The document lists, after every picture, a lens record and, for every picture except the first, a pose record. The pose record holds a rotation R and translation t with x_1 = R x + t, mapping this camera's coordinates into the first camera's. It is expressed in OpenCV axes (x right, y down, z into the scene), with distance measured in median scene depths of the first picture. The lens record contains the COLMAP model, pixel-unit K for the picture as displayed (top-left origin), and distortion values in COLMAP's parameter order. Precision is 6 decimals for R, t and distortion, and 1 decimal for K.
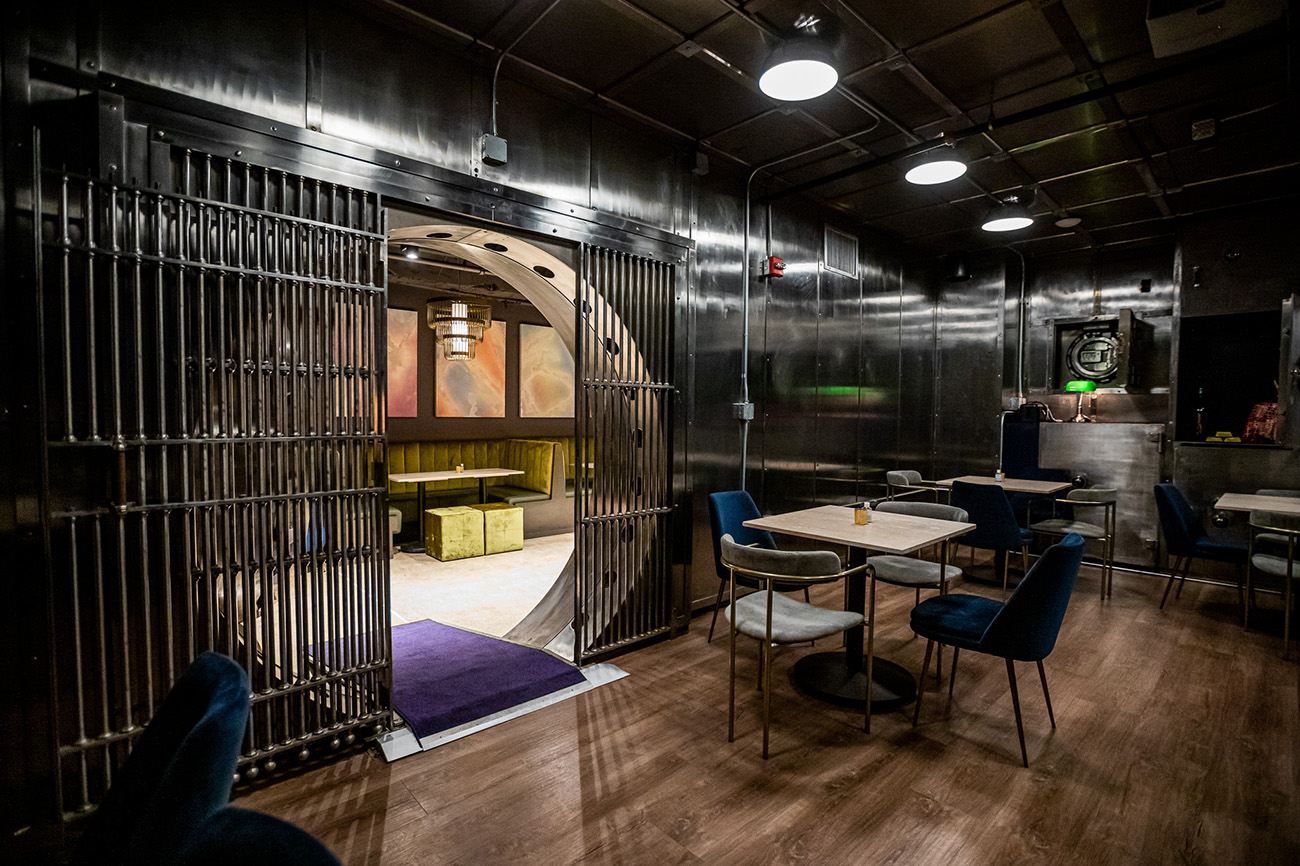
lens RADIAL K [[642.9, 0, 644.6], [0, 642.9, 437.6], [0, 0, 1]] dist [-0.002265, -0.000039]
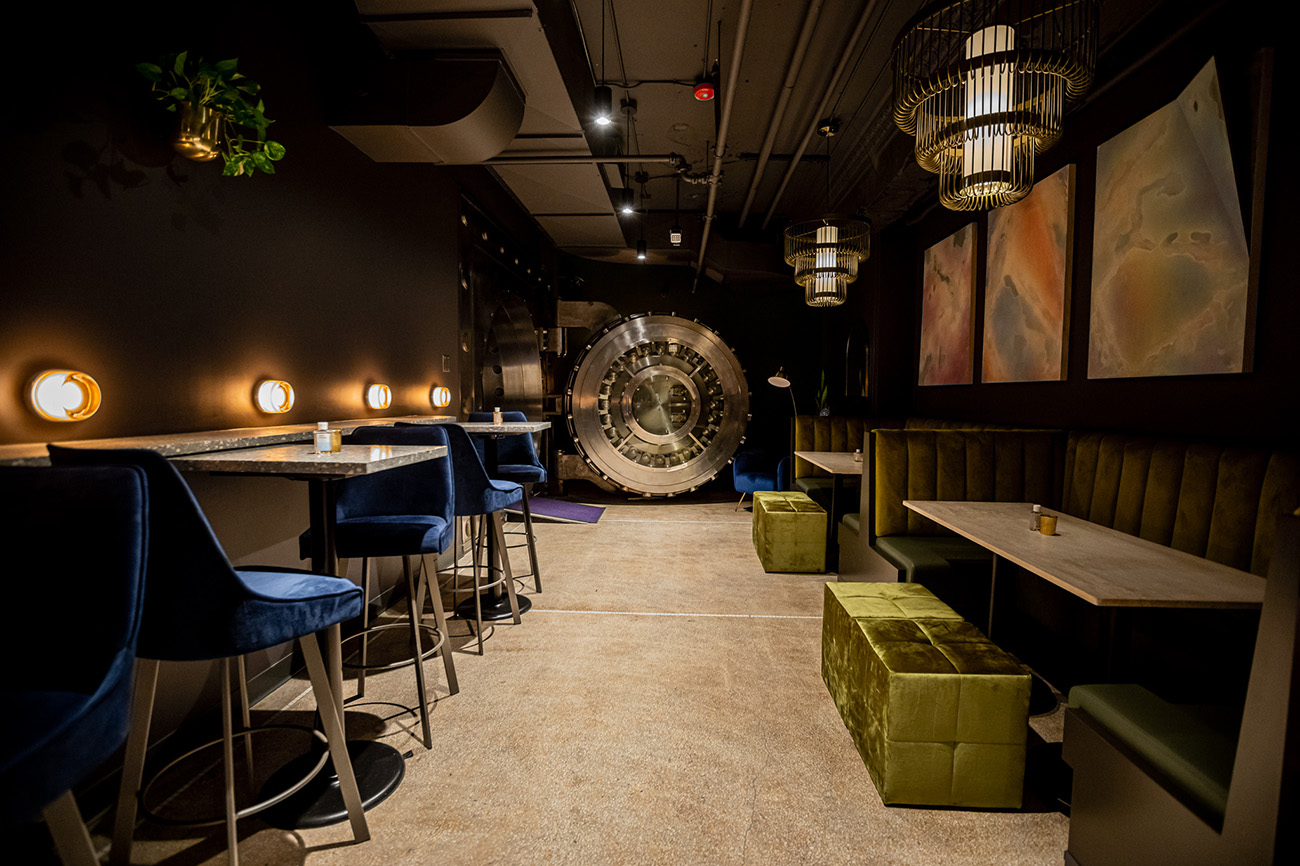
lens RADIAL K [[619.9, 0, 650.0], [0, 619.9, 433.0], [0, 0, 1]] dist [-0.001840, 0.000112]
pose [[-0.715510, 0.020456, -0.698302, 0.335951], [-0.049754, 0.995541, 0.080144, -0.018576], [0.696828, 0.092087, -0.711302, 1.304972]]
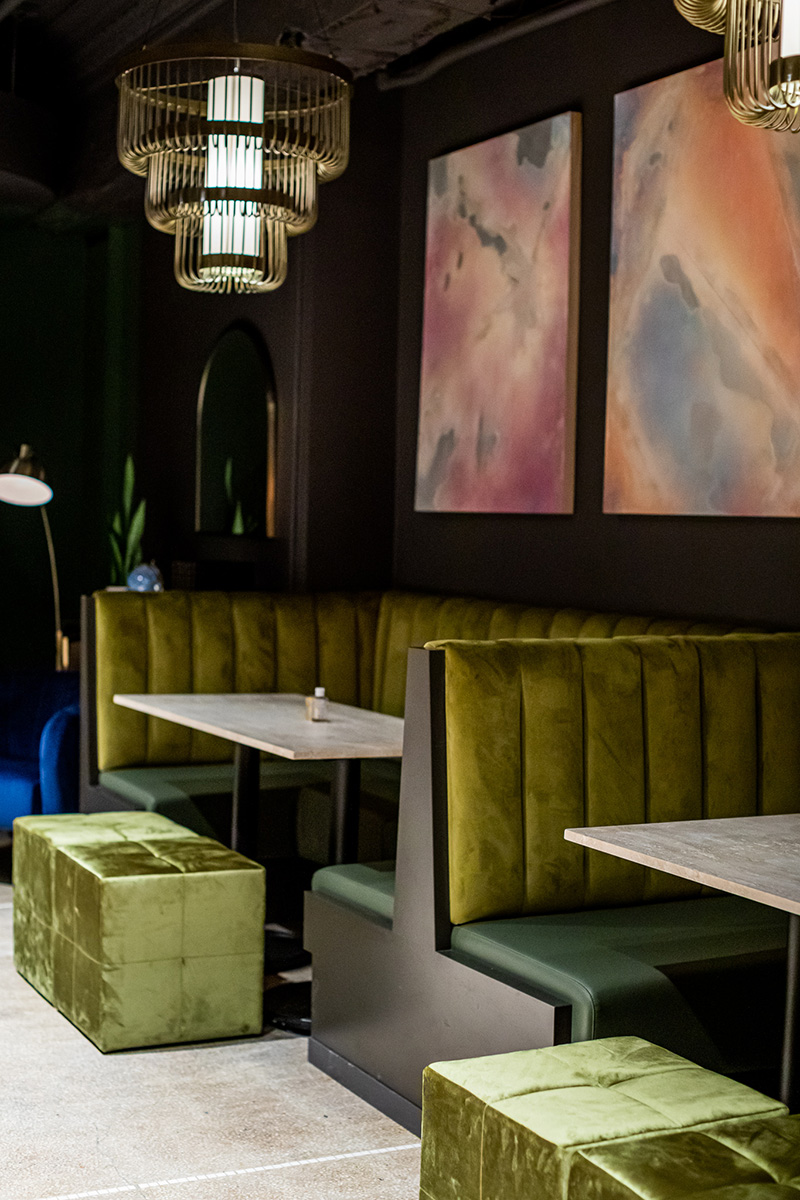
lens RADIAL K [[1841.6, 0, 395.9], [0, 1841.6, 596.2], [0, 0, 1]] dist [-0.109178, 0.121510]
pose [[-0.280110, 0.019468, -0.959770, 0.399627], [-0.066666, 0.996986, 0.039680, -0.025714], [0.957650, 0.075099, -0.277968, 1.215999]]
